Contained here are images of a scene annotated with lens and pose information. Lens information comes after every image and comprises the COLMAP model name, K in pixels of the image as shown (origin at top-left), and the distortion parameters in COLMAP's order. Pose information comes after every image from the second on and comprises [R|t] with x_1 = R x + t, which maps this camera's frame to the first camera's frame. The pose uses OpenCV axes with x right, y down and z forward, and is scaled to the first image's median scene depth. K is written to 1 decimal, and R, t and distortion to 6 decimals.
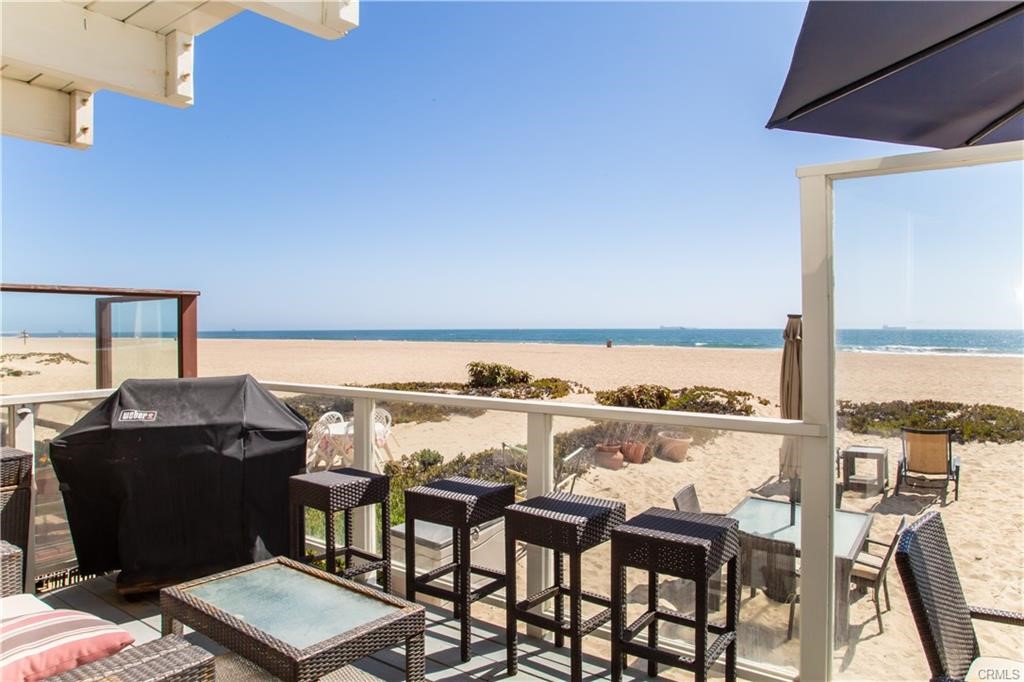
lens RADIAL K [[729.6, 0, 512.0], [0, 729.6, 341.0], [0, 0, 1]] dist [-0.083065, 0.072424]
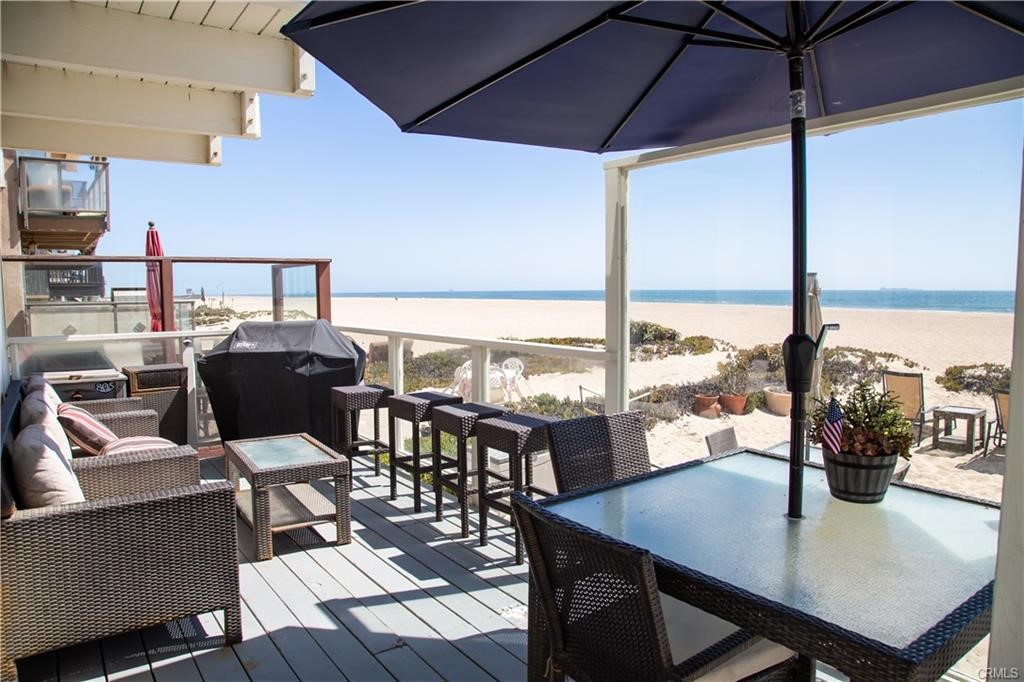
lens RADIAL K [[729.6, 0, 512.0], [0, 729.6, 341.0], [0, 0, 1]] dist [-0.083065, 0.072424]
pose [[0.951493, 0.018915, -0.307087, 0.257169], [-0.002661, 0.998577, 0.053262, 0.007669], [0.307658, -0.049861, 0.950190, -0.144615]]
